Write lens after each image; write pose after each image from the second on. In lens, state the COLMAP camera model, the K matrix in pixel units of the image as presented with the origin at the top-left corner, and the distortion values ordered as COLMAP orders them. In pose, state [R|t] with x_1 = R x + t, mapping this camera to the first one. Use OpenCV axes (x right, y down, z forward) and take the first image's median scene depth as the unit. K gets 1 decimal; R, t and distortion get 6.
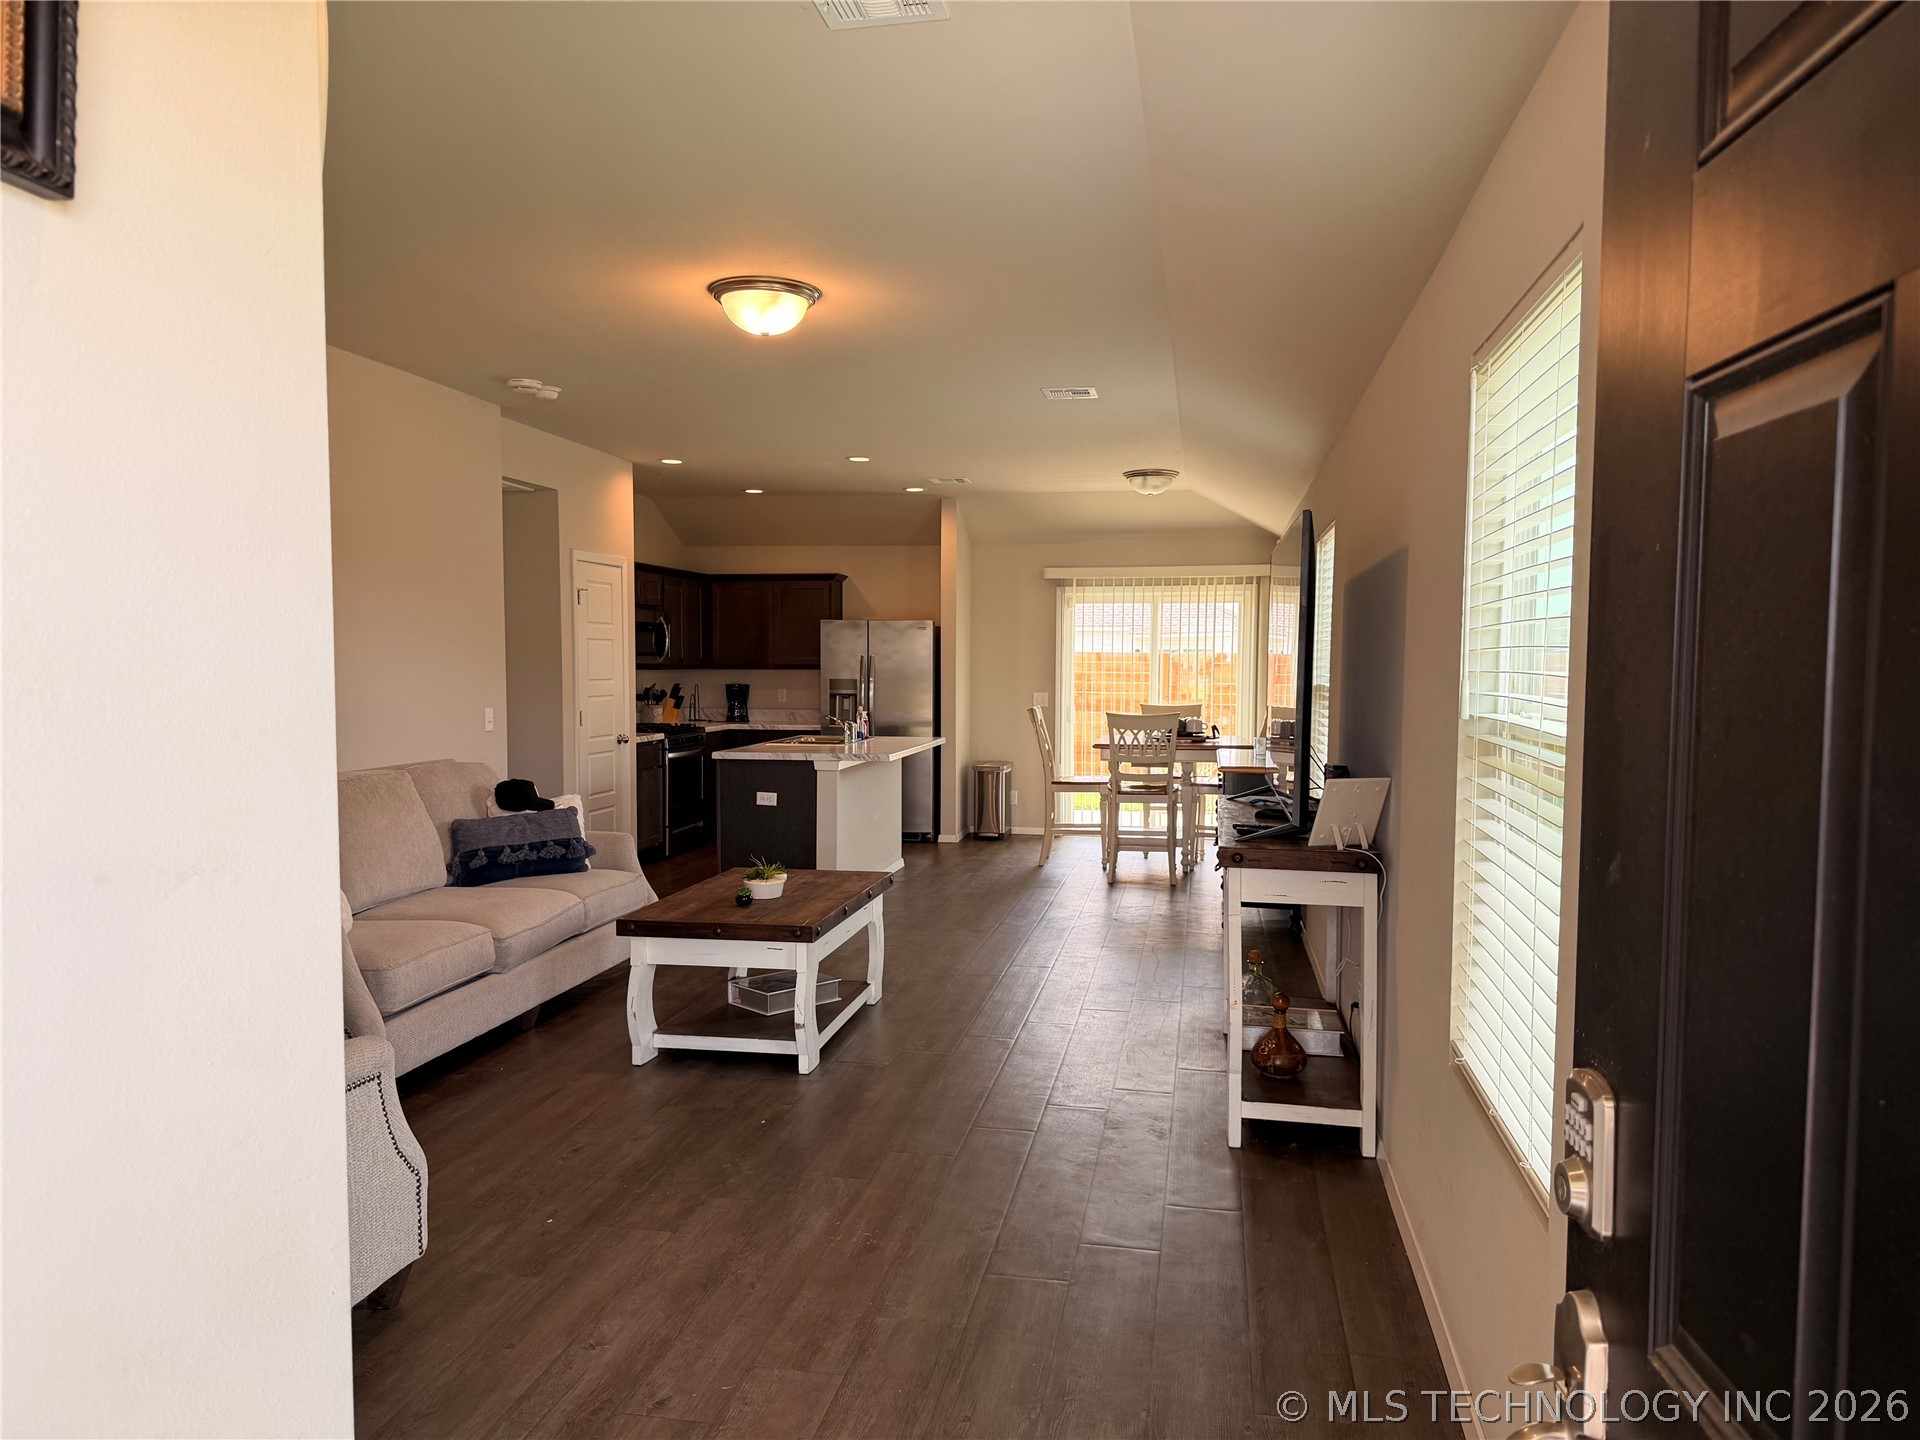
lens RADIAL K [[1338.2, 0, 960.0], [0, 1338.2, 720.0], [0, 0, 1]] dist [0.198540, -0.402265]
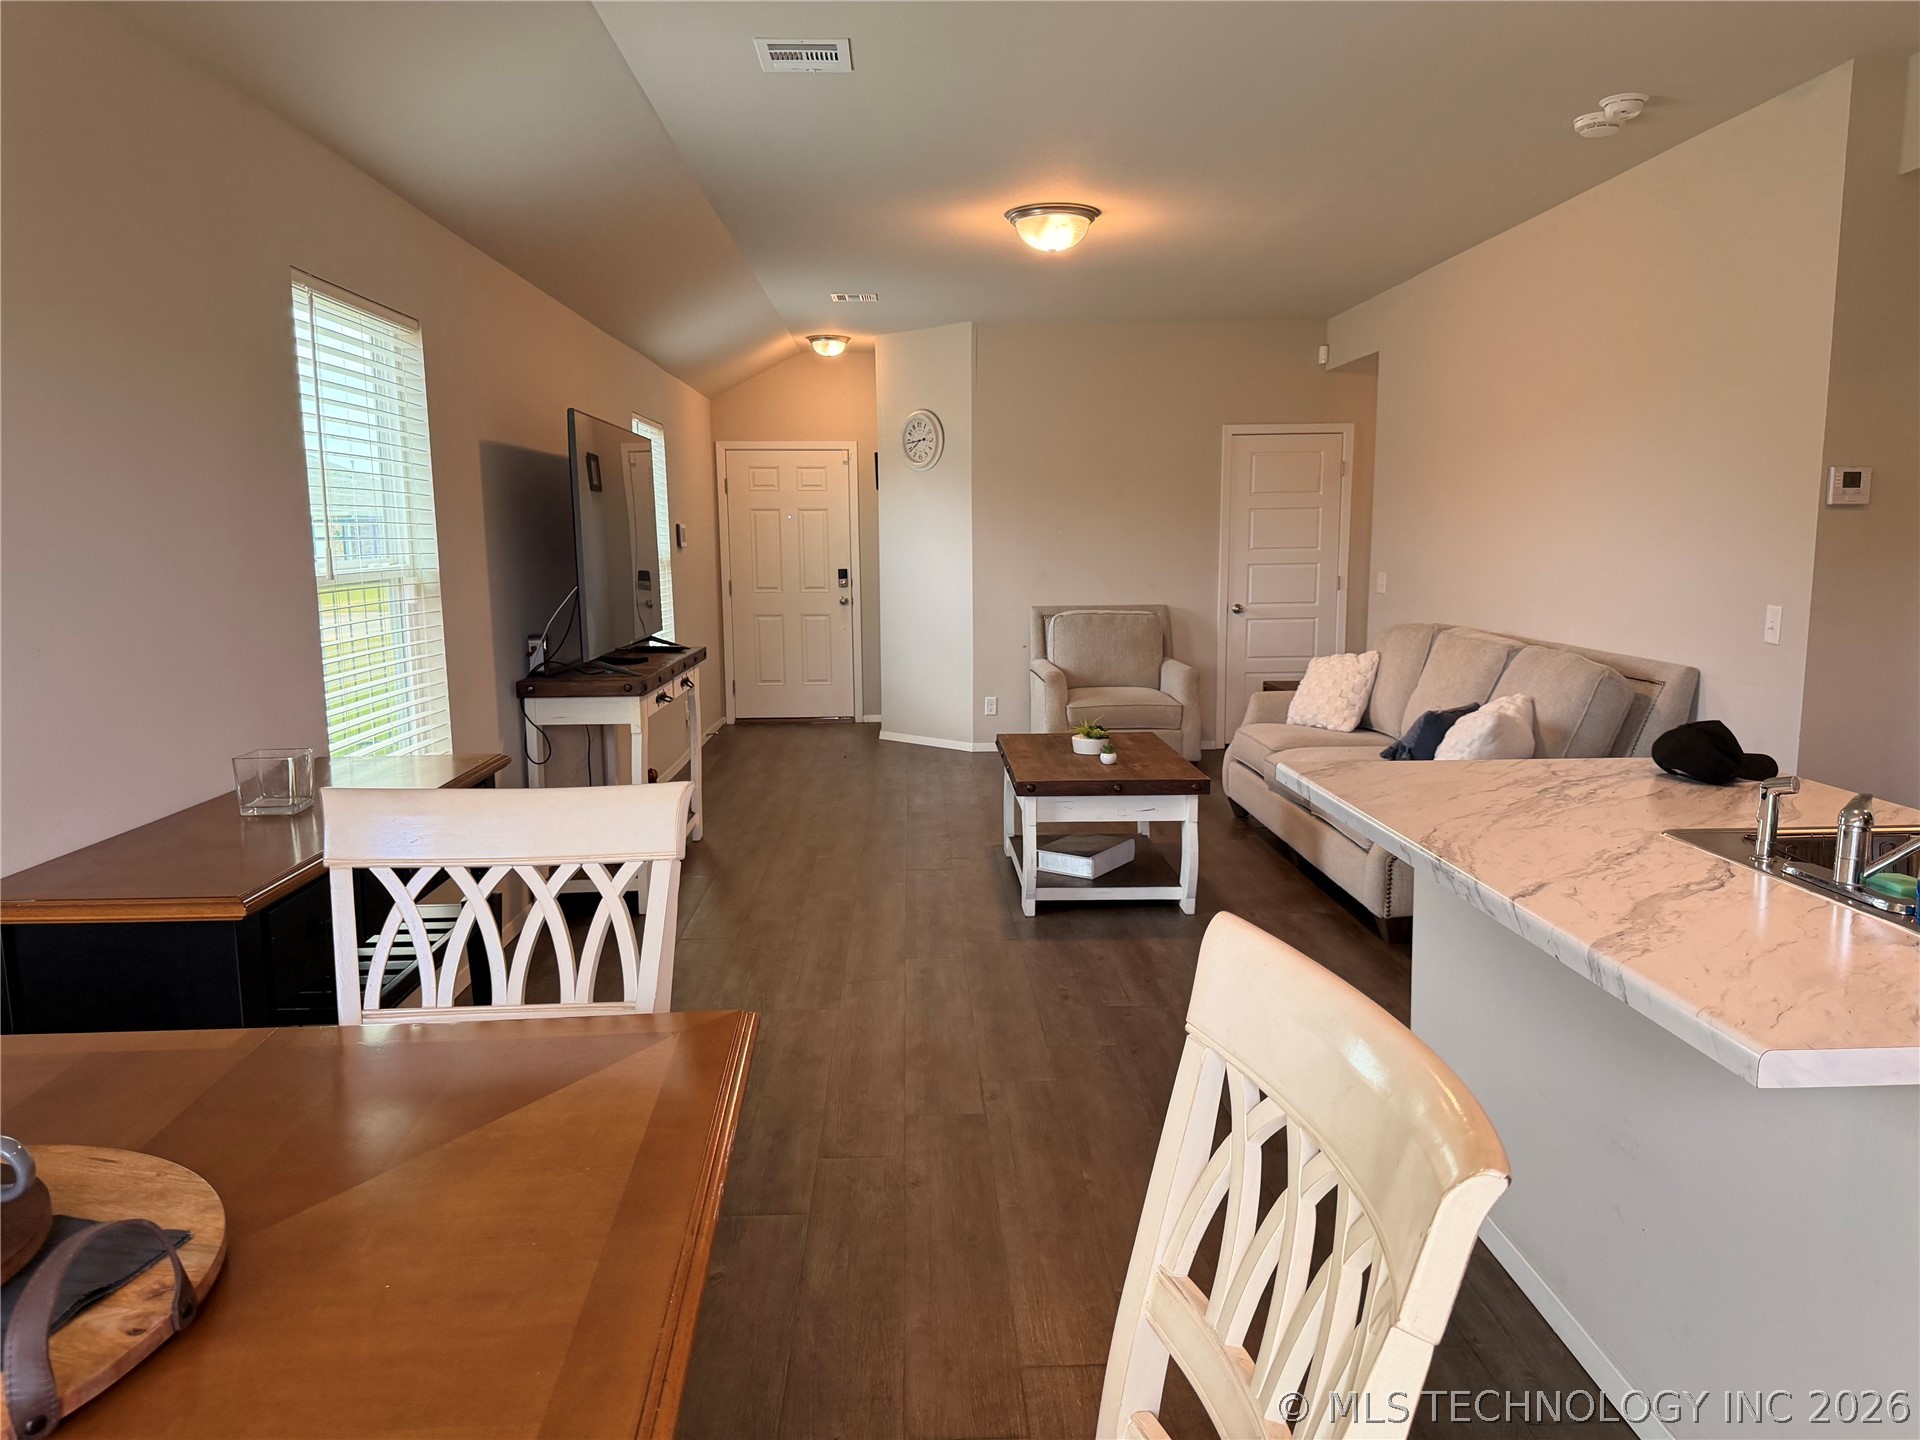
lens RADIAL K [[1338.8, 0, 964.1], [0, 1338.8, 729.2], [0, 0, 1]] dist [0.037483, -0.052825]
pose [[-0.975208, 0.035949, -0.218353, 0.106452], [-0.005943, 0.982106, 0.188235, -0.050137], [0.221212, 0.184865, -0.957544, 1.150257]]
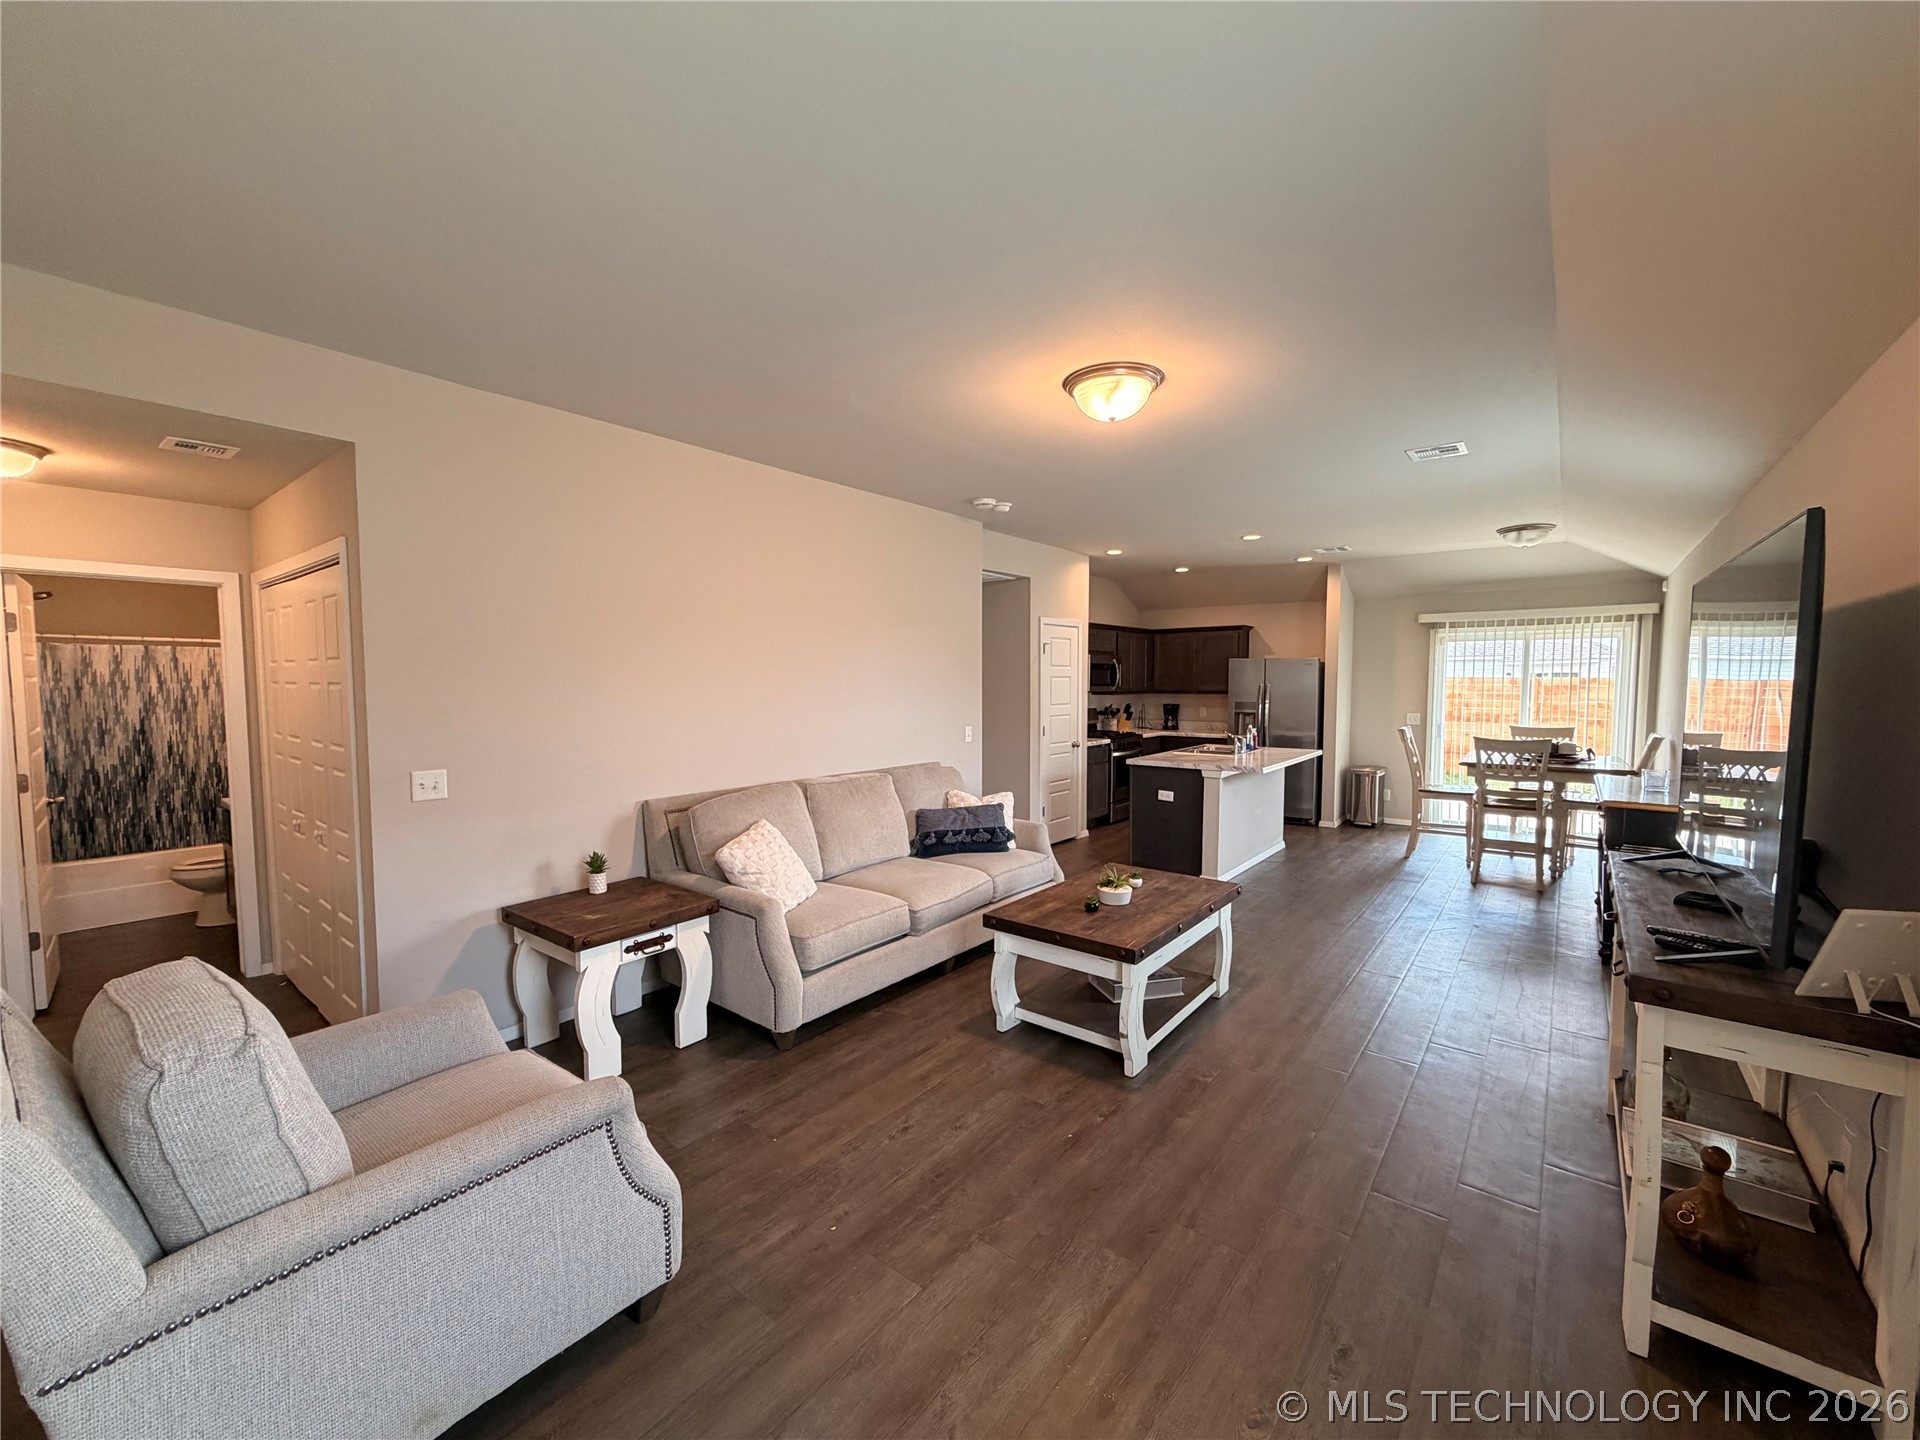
lens RADIAL K [[766.9, 0, 954.3], [0, 766.9, 723.2], [0, 0, 1]] dist [0.001780, 0.000426]
pose [[0.880627, 0.022651, -0.473268, 0.026577], [-0.016577, 0.999718, 0.017000, -0.020069], [0.473519, -0.007125, 0.880755, 0.197359]]
